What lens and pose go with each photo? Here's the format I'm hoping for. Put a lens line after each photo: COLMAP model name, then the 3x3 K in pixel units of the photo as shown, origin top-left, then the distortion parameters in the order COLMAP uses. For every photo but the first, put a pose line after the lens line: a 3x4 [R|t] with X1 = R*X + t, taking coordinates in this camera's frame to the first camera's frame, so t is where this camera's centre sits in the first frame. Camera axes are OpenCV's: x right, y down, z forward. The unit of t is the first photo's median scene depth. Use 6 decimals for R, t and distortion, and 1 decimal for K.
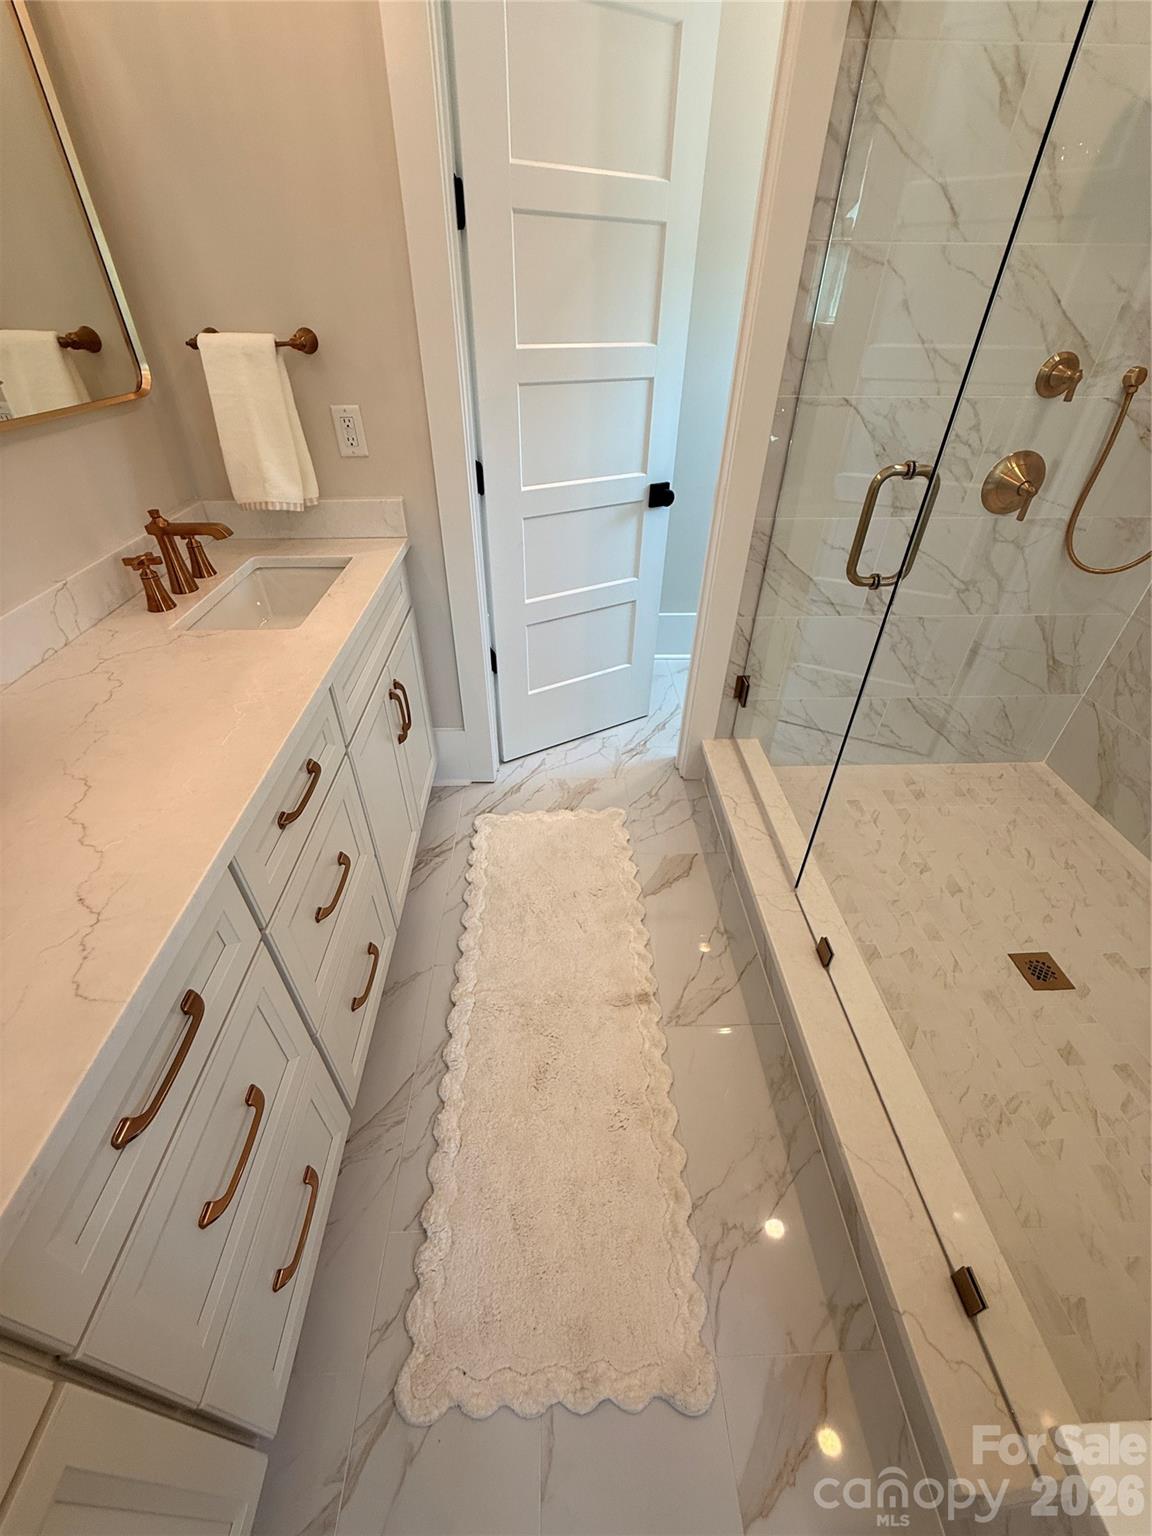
lens RADIAL K [[609.9, 0, 573.4], [0, 609.9, 763.4], [0, 0, 1]] dist [0.001121, -0.000554]
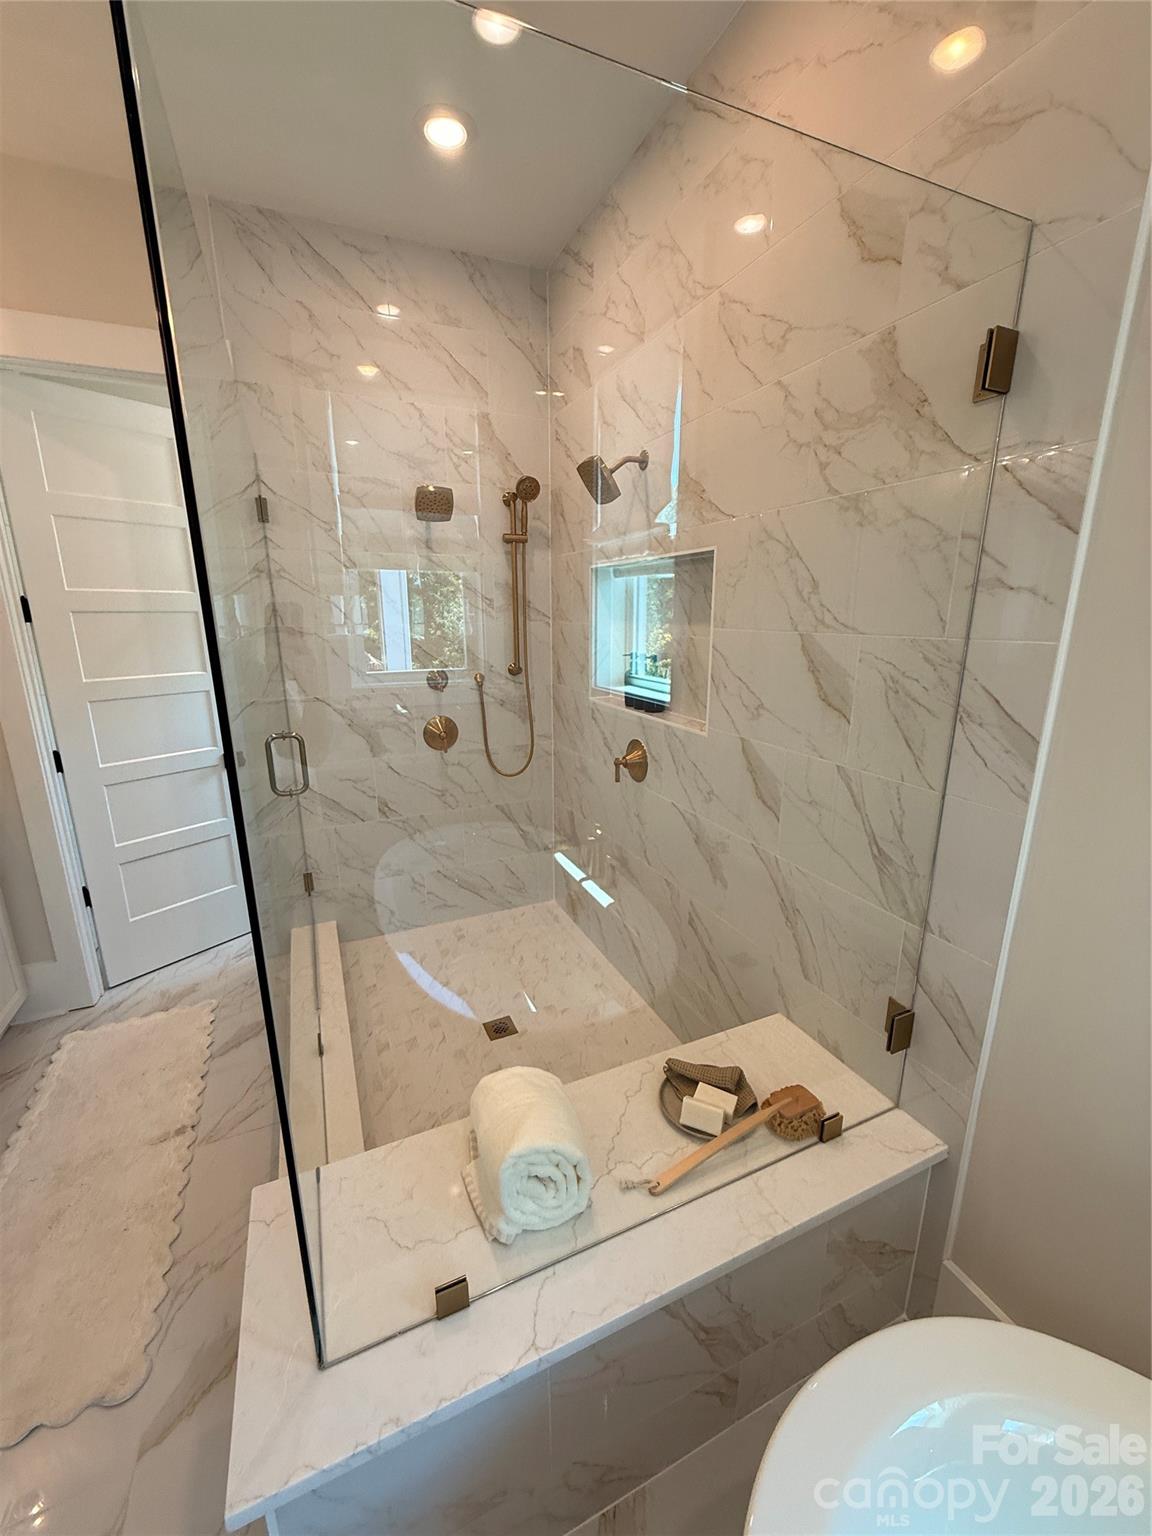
lens RADIAL K [[609.9, 0, 574.2], [0, 609.9, 766.0], [0, 0, 1]] dist [0.001121, -0.000554]
pose [[0.927854, -0.103810, 0.358203, 0.413261], [0.234082, 0.909827, -0.342668, 0.272966], [-0.290331, 0.401795, 0.868487, -0.508145]]
